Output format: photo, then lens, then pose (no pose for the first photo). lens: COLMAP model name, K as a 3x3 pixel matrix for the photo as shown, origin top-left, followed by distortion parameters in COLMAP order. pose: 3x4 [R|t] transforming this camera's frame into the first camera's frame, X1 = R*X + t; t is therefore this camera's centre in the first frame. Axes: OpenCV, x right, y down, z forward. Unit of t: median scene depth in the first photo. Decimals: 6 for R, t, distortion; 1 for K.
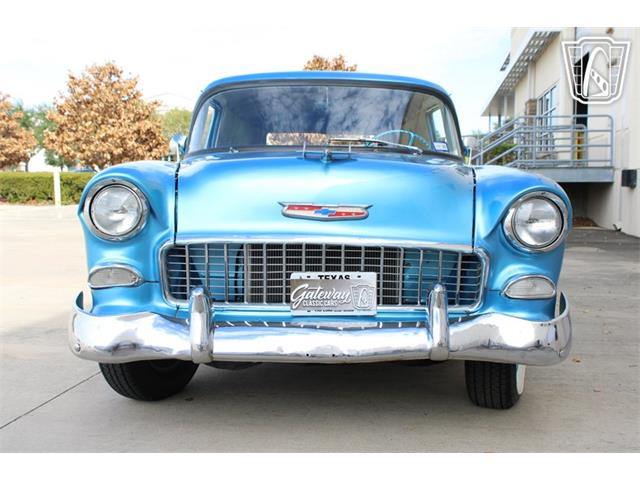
lens RADIAL K [[769.6, 0, 320.0], [0, 769.6, 240.0], [0, 0, 1]] dist [-0.050428, -0.010959]
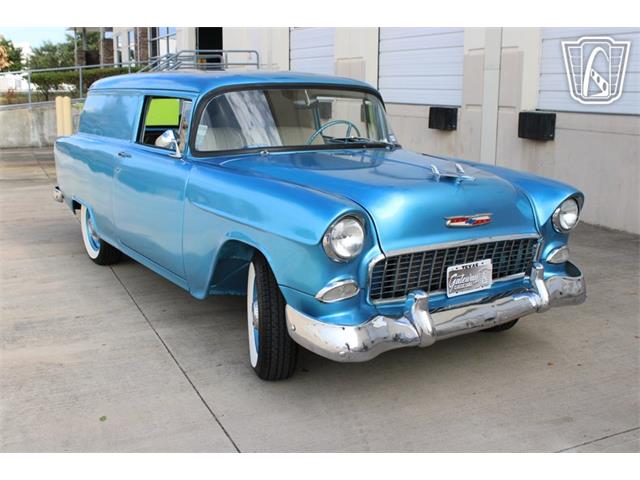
lens RADIAL K [[705.4, 0, 320.0], [0, 705.4, 240.0], [0, 0, 1]] dist [-0.086526, 0.004561]
pose [[0.833232, -0.117221, 0.540355, -0.881040], [0.040339, 0.987552, 0.152030, -0.200716], [-0.551450, -0.104879, 0.827589, 0.098339]]
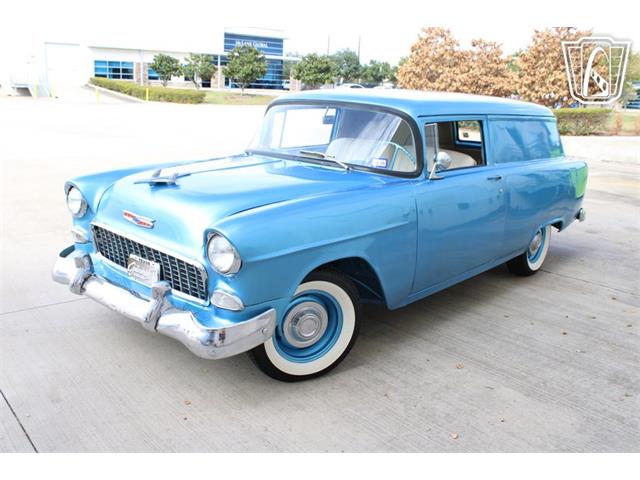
lens RADIAL K [[604.7, 0, 319.3], [0, 604.7, 238.2], [0, 0, 1]] dist [-0.156075, 0.172576]
pose [[0.740895, 0.180187, -0.646999, 1.042892], [-0.084487, 0.980691, 0.176371, -0.238612], [0.666286, -0.076010, 0.741812, 0.337141]]
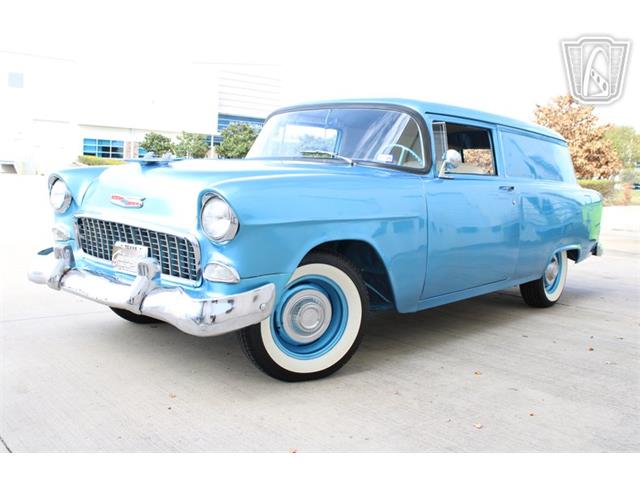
lens RADIAL K [[636.0, 0, 320.0], [0, 636.0, 240.0], [0, 0, 1]] dist [-0.137820, 0.152393]
pose [[0.745963, 0.090419, -0.659821, 1.034261], [-0.089913, 0.995343, 0.034746, -0.036860], [0.659890, 0.033407, 0.750619, 0.351306]]
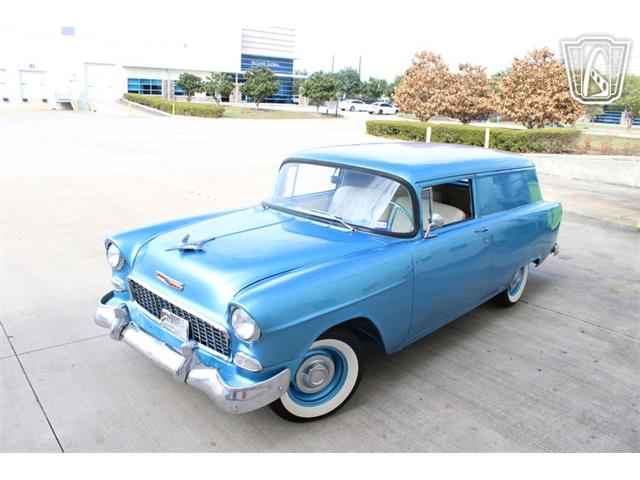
lens RADIAL K [[531.1, 0, 317.5], [0, 531.1, 241.0], [0, 0, 1]] dist [-0.173619, 0.160902]
pose [[0.732288, 0.197679, -0.651673, 1.006439], [-0.091590, 0.976837, 0.193395, -0.384978], [0.674808, -0.081934, 0.733431, 0.341279]]
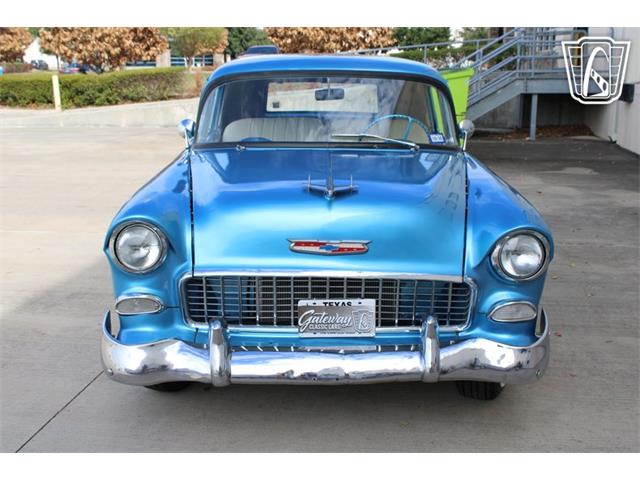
lens RADIAL K [[762.5, 0, 320.0], [0, 762.5, 240.0], [0, 0, 1]] dist [-0.056718, 0.028478]
pose [[0.999975, -0.007017, 0.000303, -0.006290], [0.006893, 0.988727, 0.149570, -0.204779], [-0.001349, -0.149564, 0.988751, -0.073182]]
